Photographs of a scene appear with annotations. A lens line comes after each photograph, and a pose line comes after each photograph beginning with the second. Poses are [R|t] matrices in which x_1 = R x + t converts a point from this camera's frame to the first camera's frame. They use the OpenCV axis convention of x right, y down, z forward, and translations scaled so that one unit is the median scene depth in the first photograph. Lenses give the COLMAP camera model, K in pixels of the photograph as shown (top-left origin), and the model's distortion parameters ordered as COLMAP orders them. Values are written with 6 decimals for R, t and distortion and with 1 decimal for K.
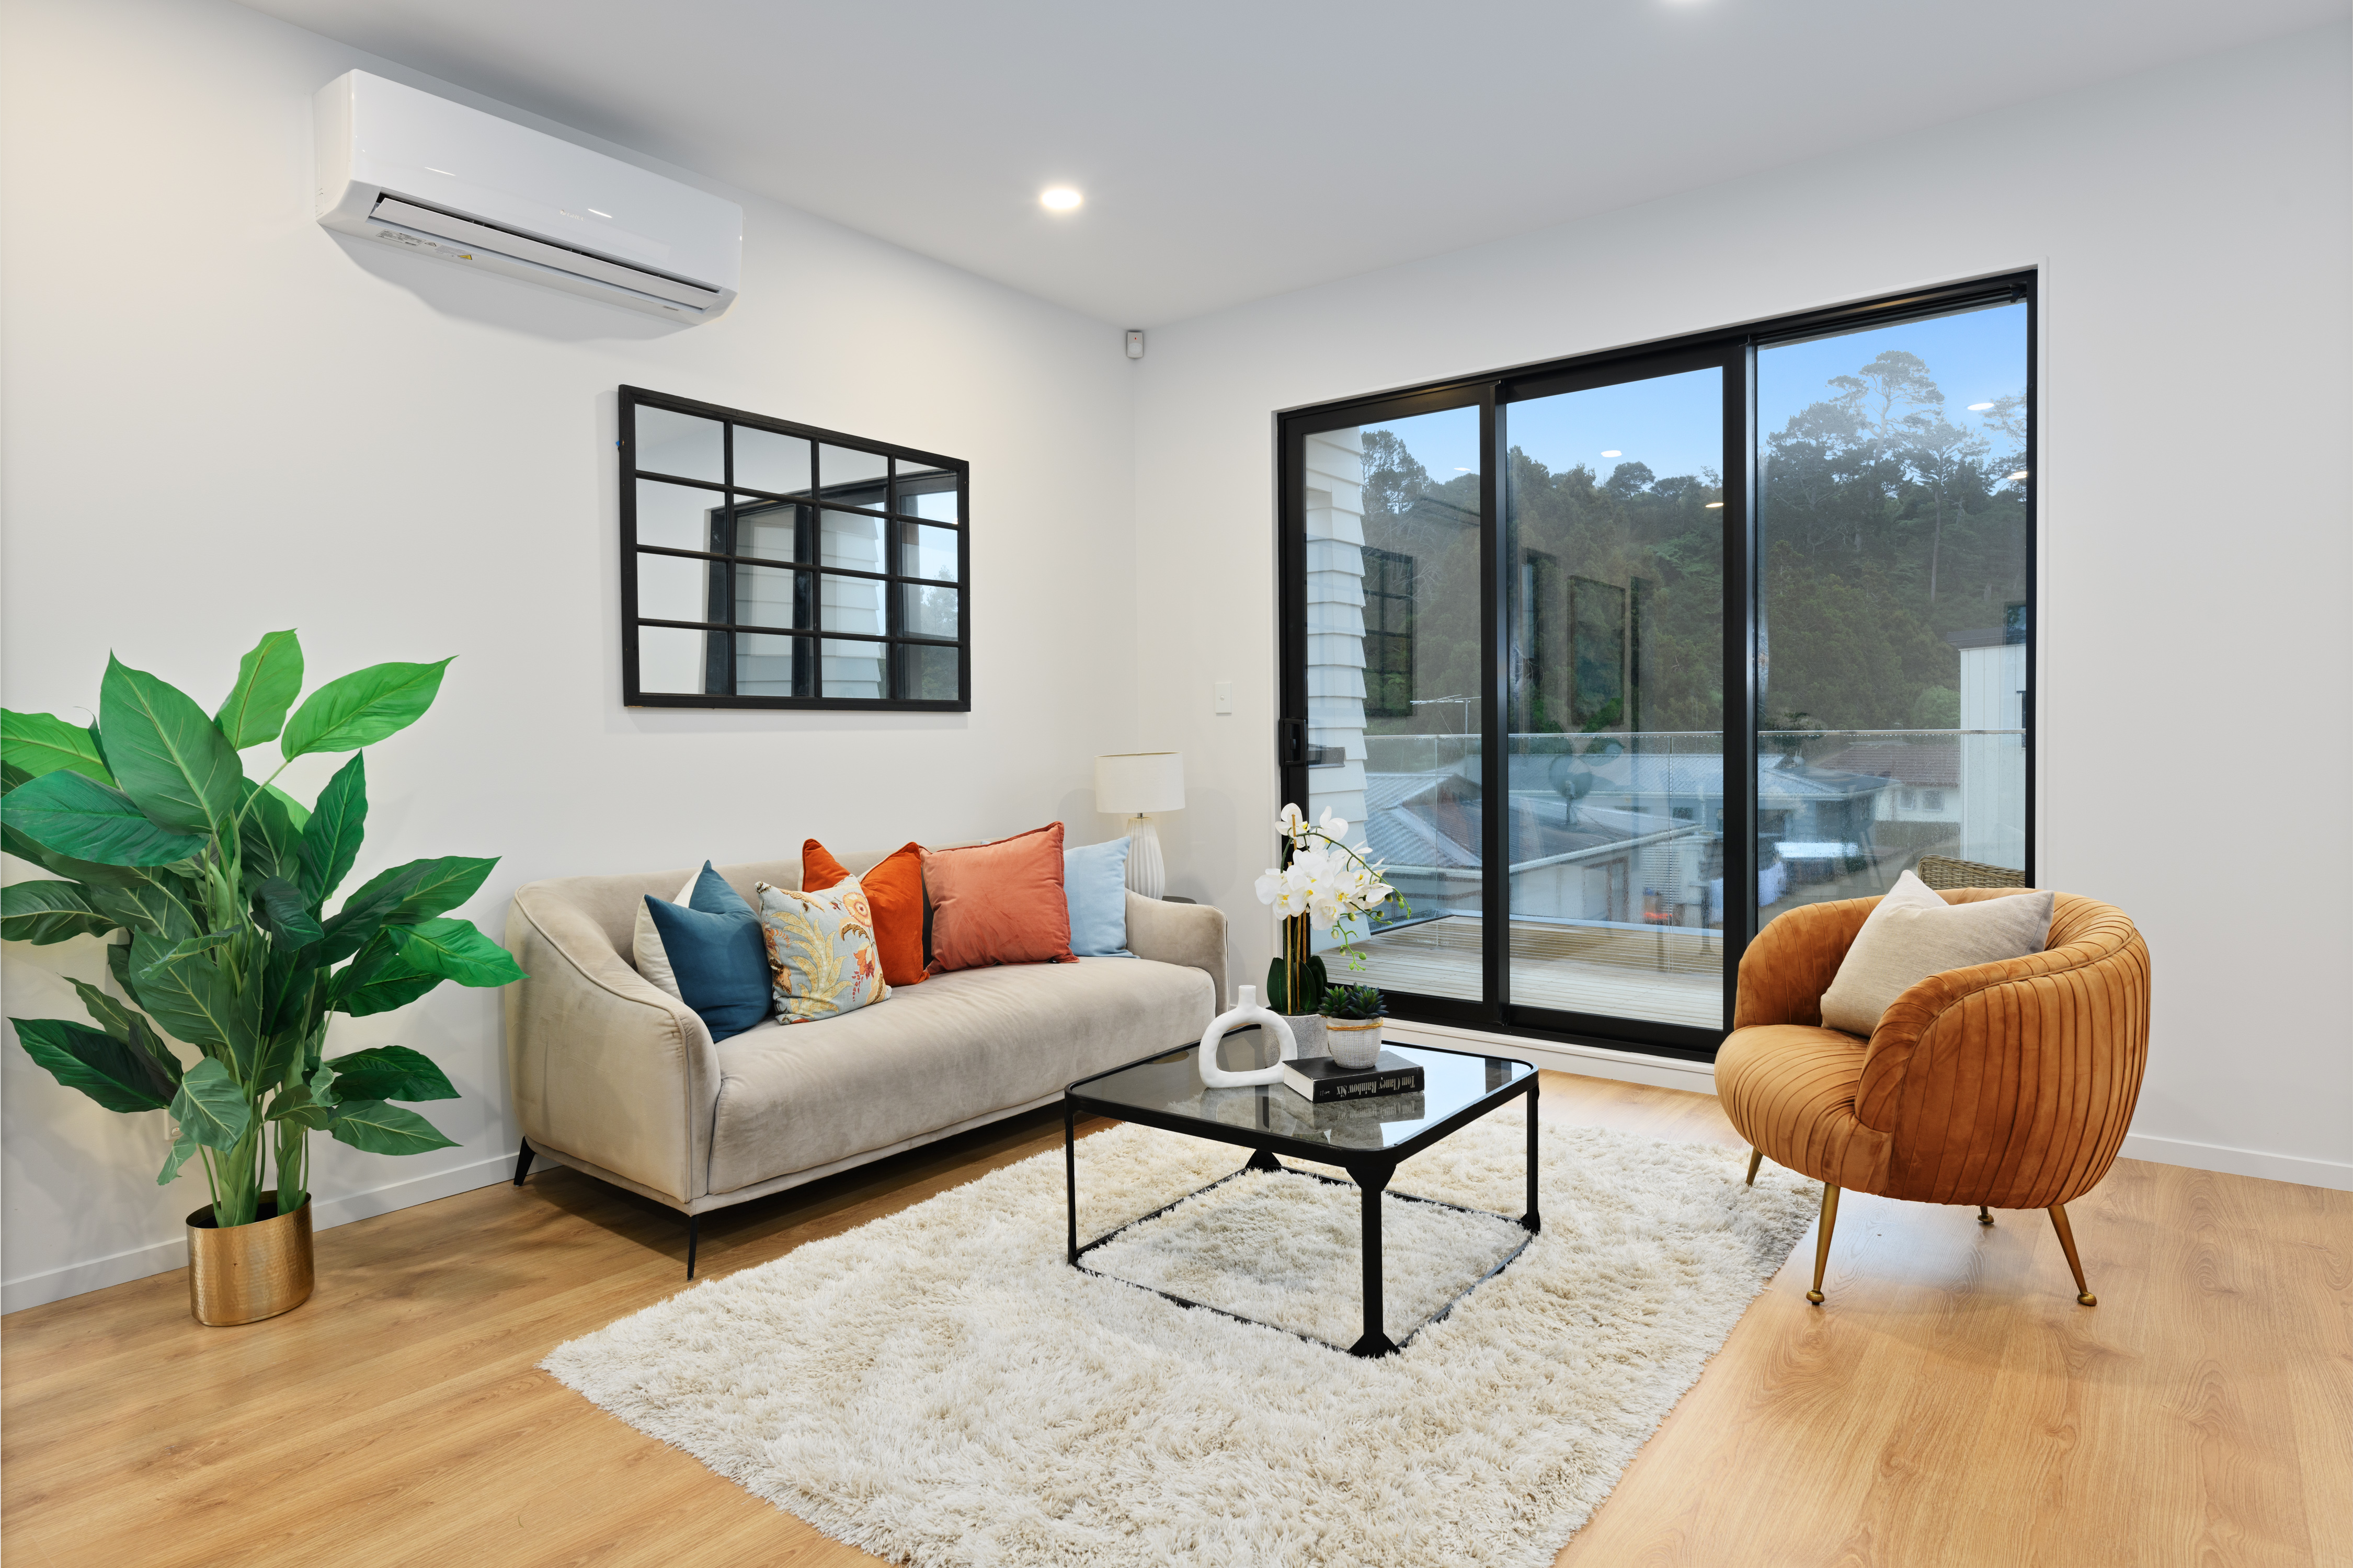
lens RADIAL K [[1312.8, 0, 1163.8], [0, 1312.8, 774.7], [0, 0, 1]] dist [-0.003327, -0.001145]
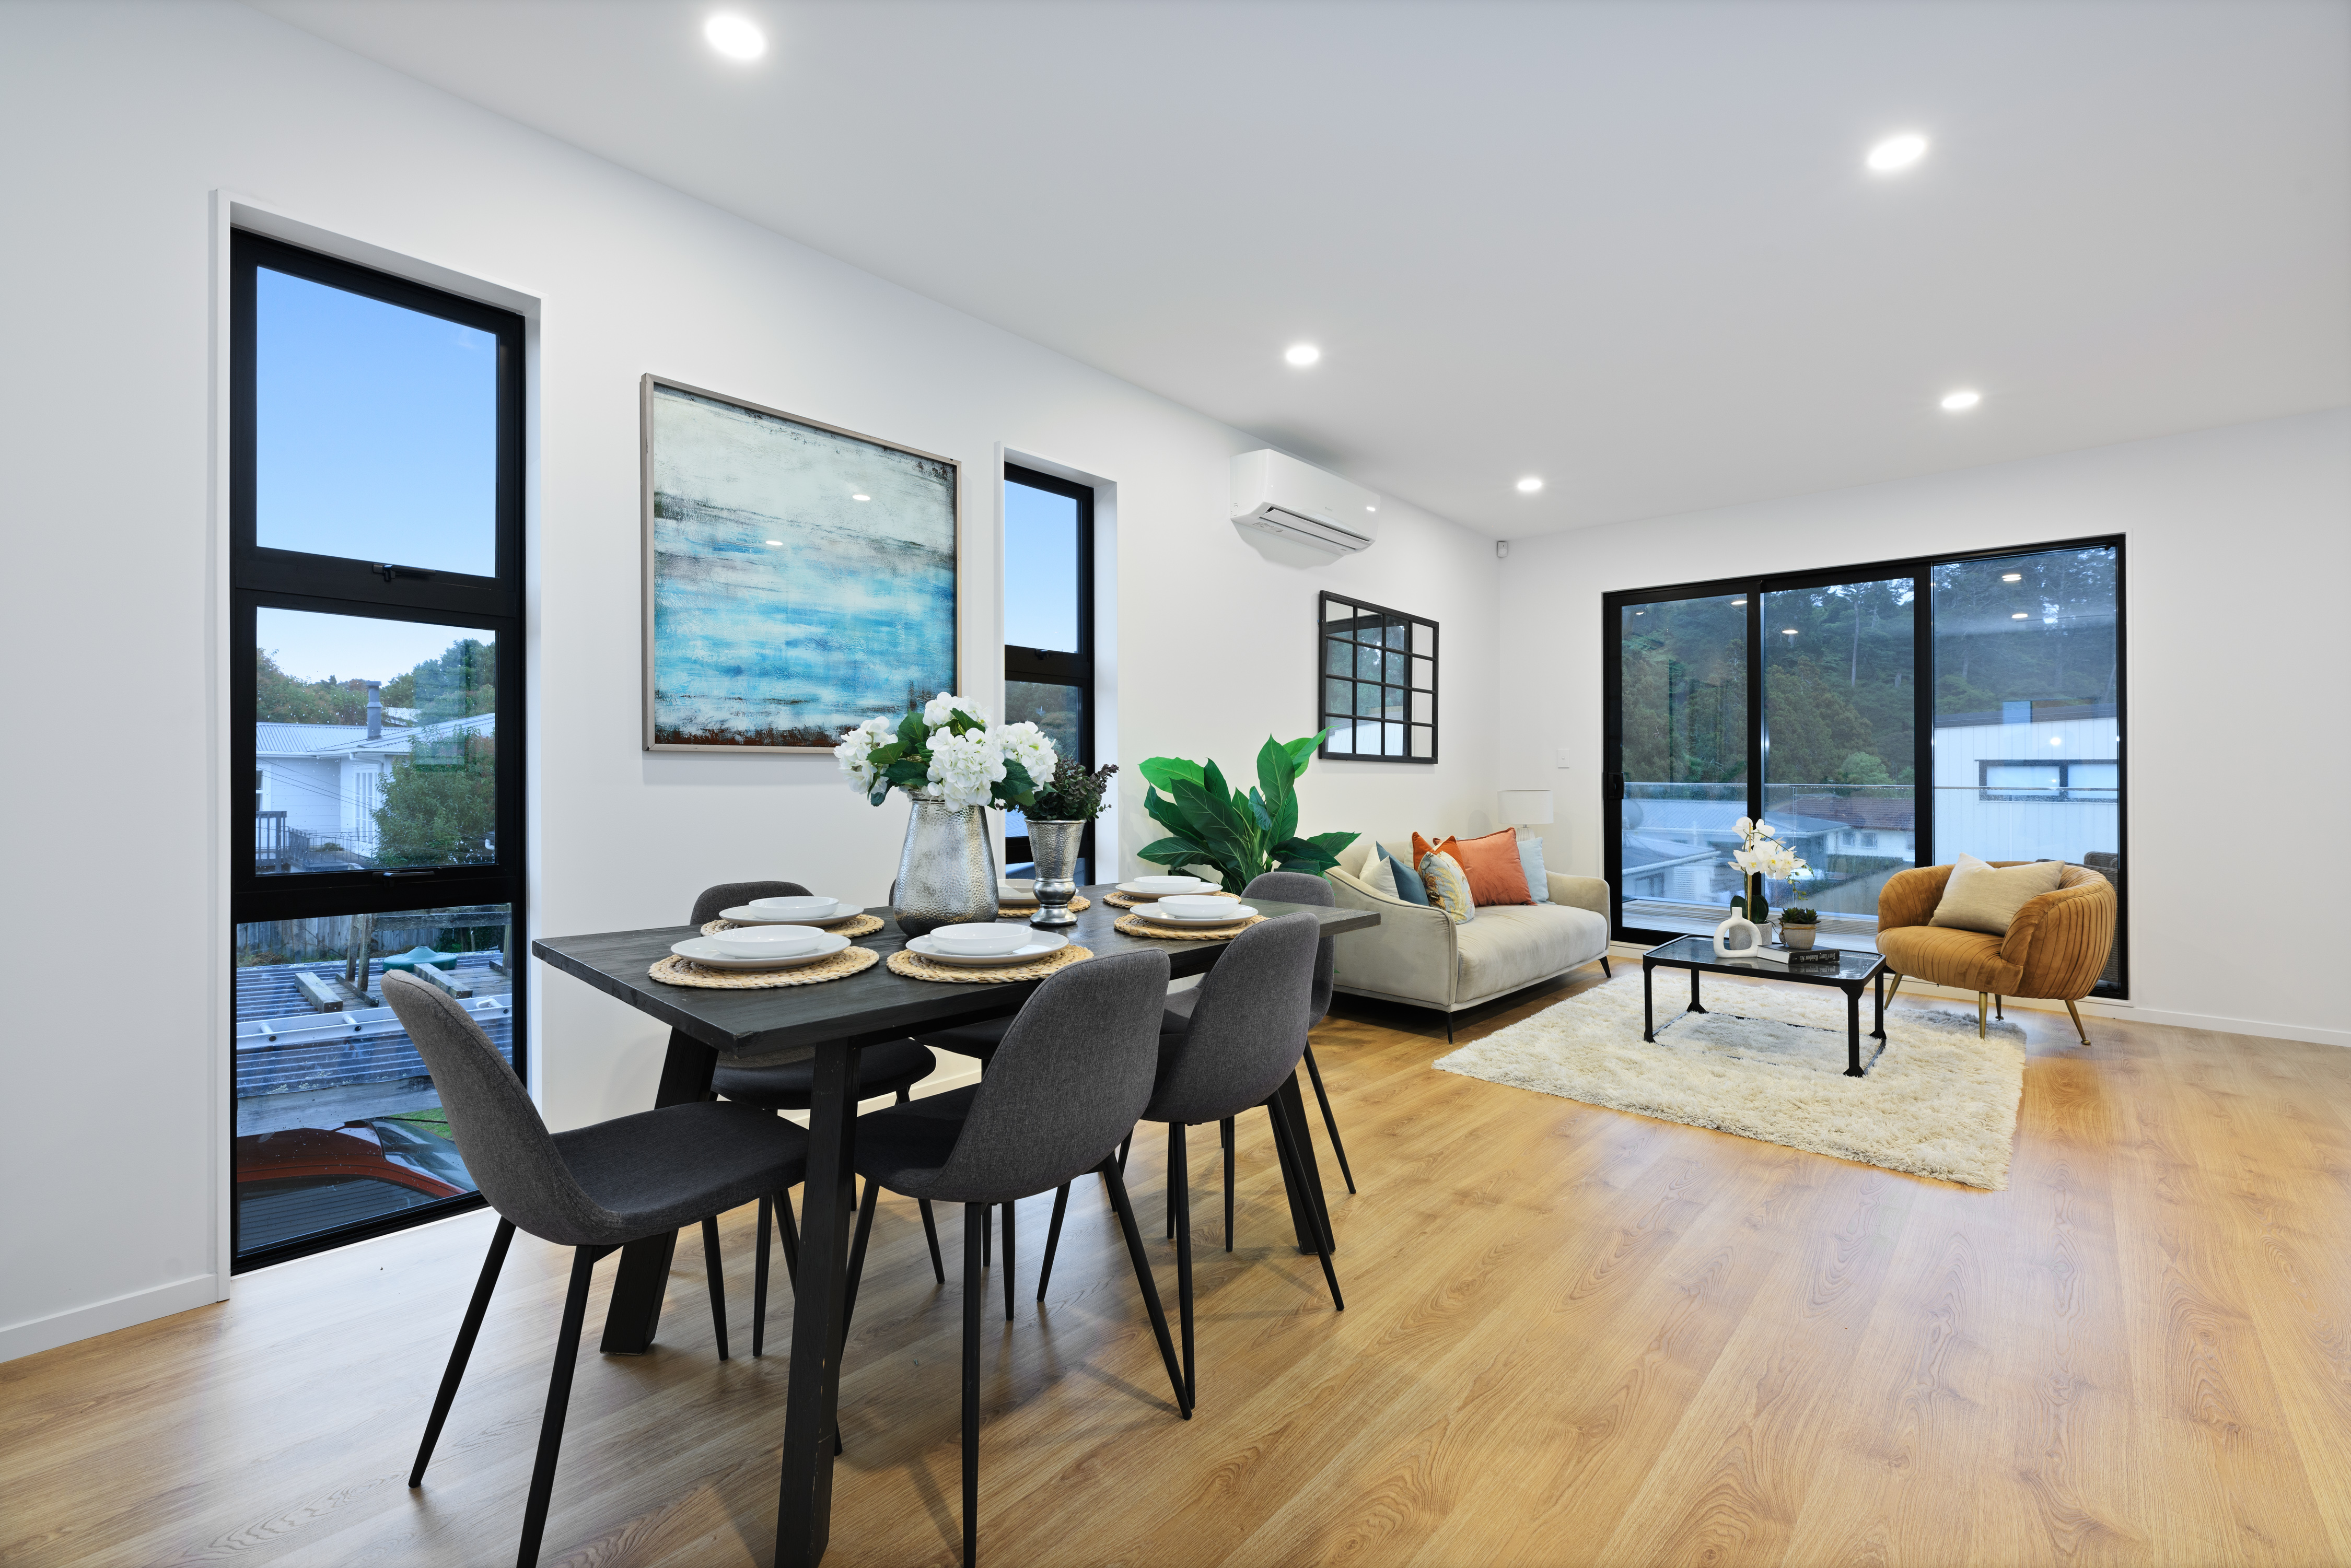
lens RADIAL K [[981.6, 0, 1160.4], [0, 981.6, 769.4], [0, 0, 1]] dist [-0.001079, -0.000113]
pose [[0.996581, 0.020756, -0.079972, -0.551829], [-0.023729, 0.999055, -0.036411, 0.020908], [0.079140, 0.038184, 0.996132, -0.448941]]
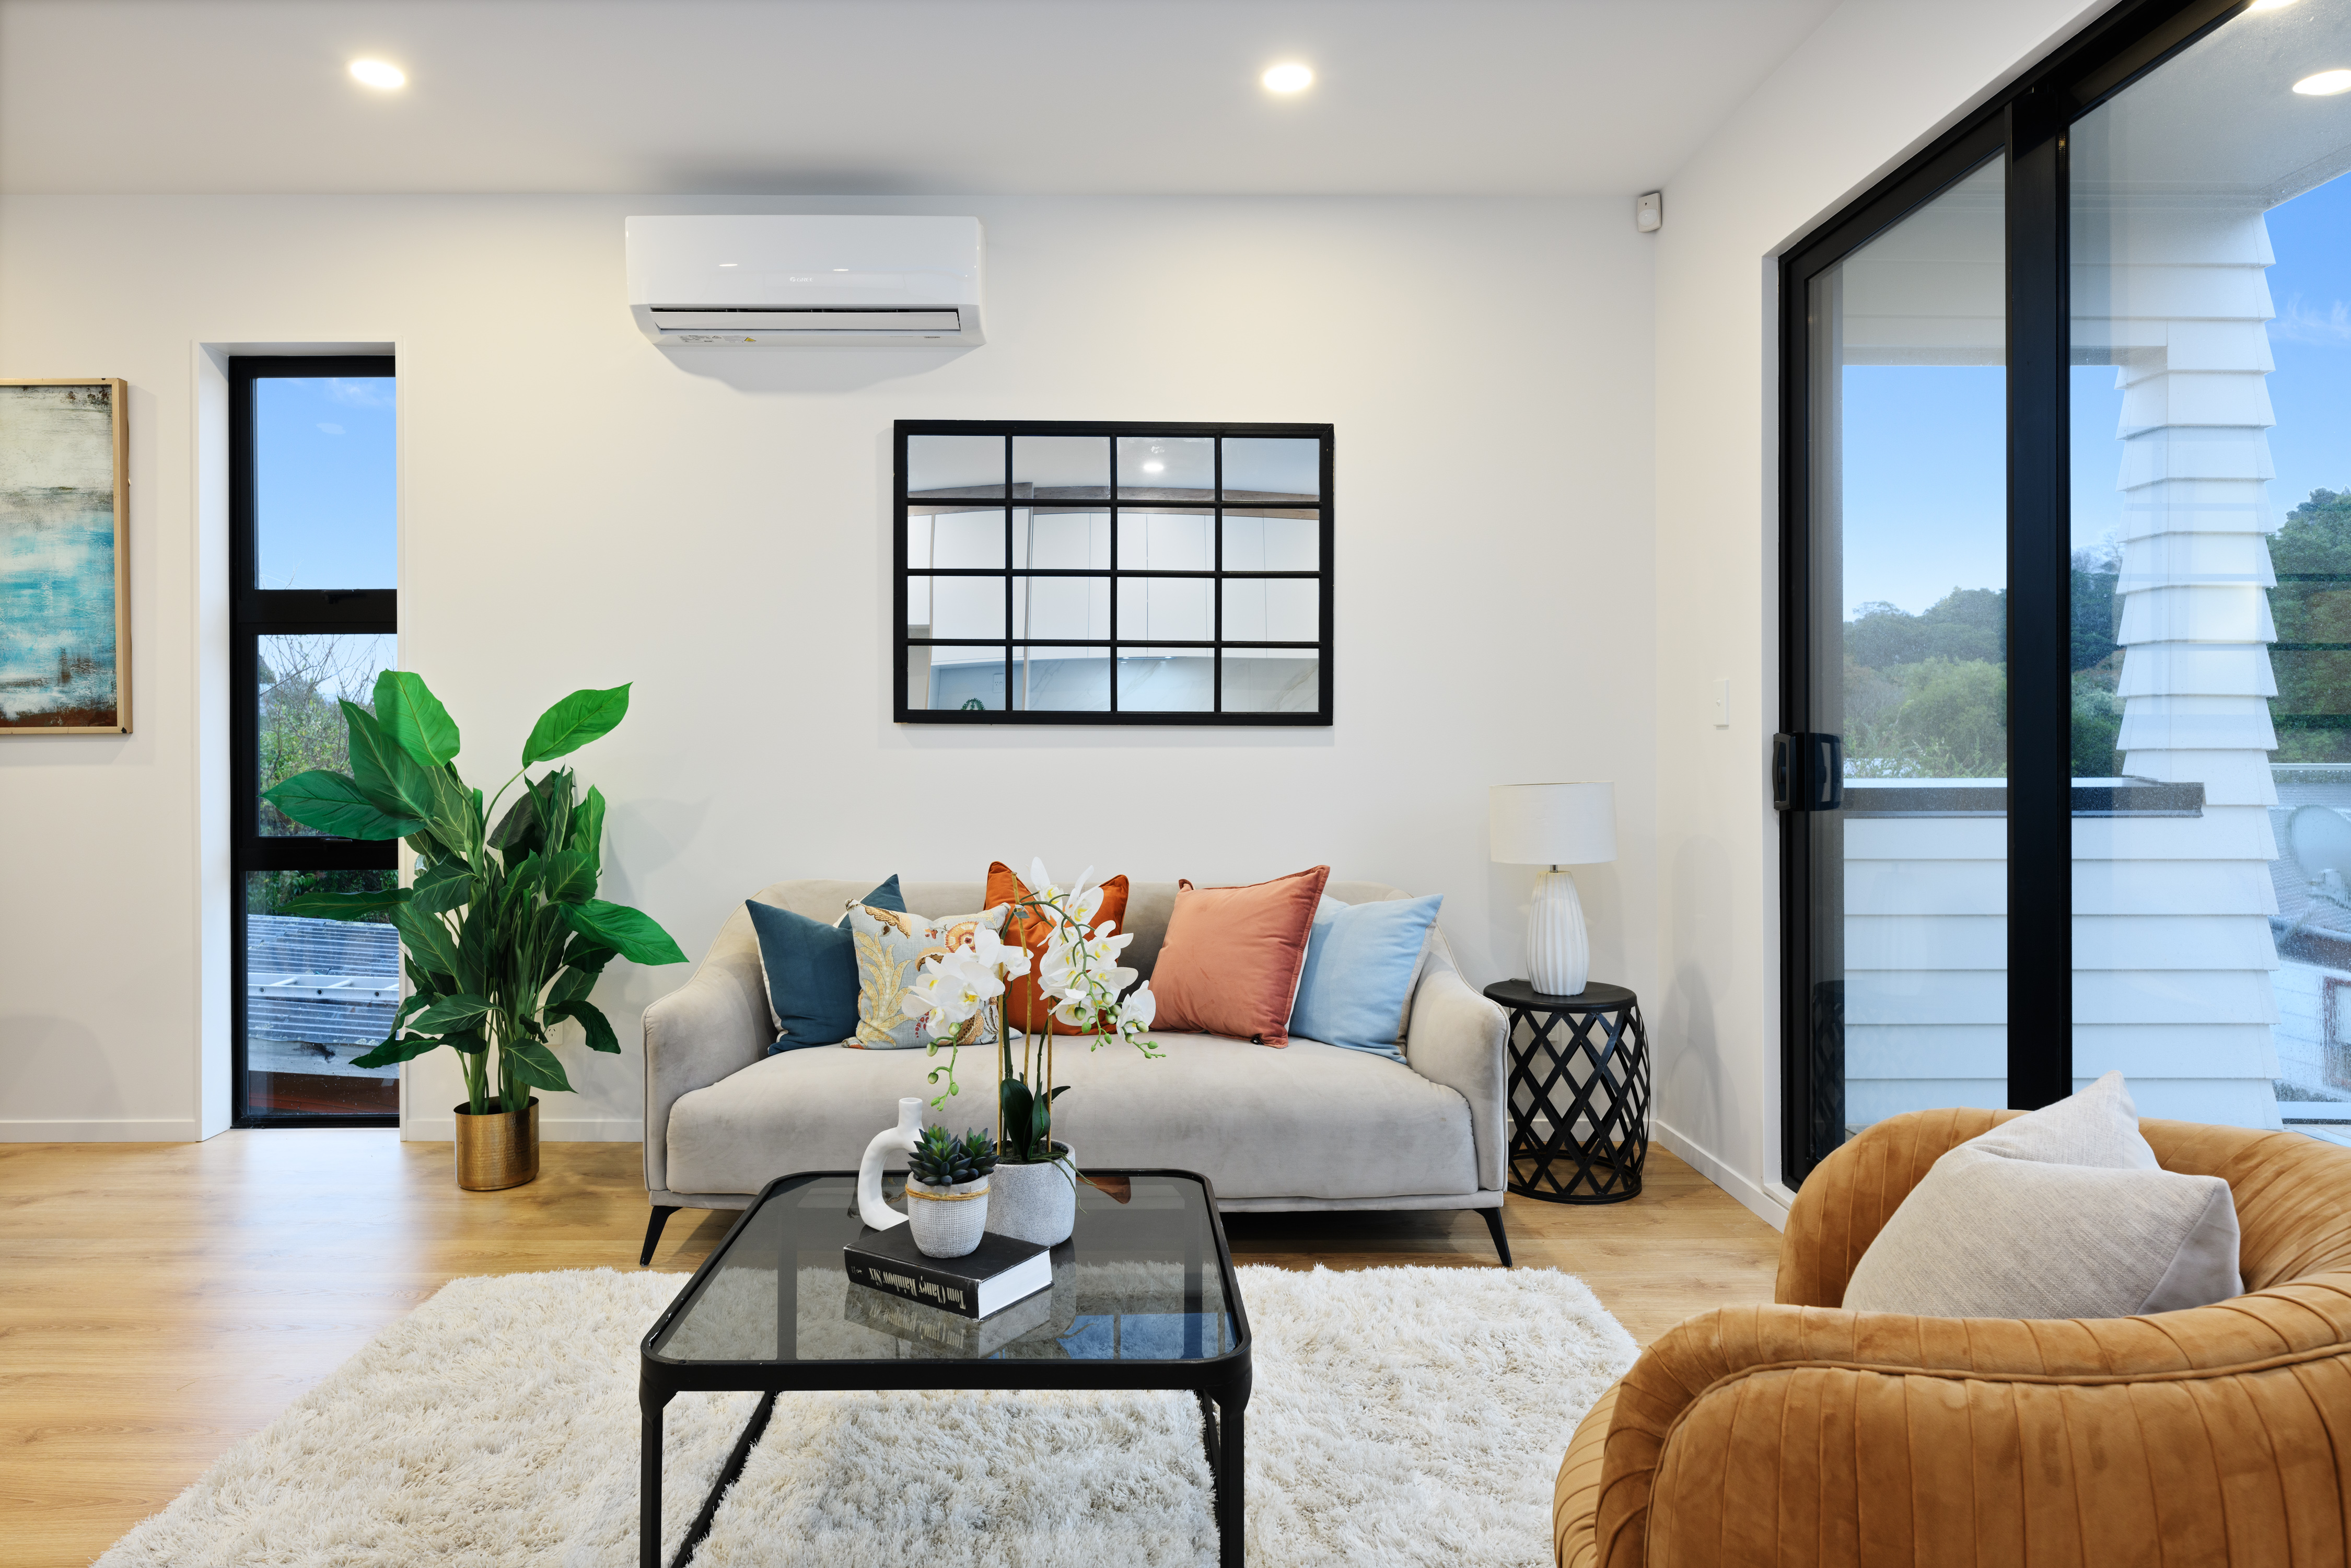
lens RADIAL K [[1311.8, 0, 1105.9], [0, 1311.8, 771.8], [0, 0, 1]] dist [-0.003327, -0.001145]
pose [[0.617526, 0.020260, -0.786289, 0.555279], [-0.032733, 0.999464, 0.000045, -0.019511], [0.785869, 0.025710, 0.617859, 0.506530]]
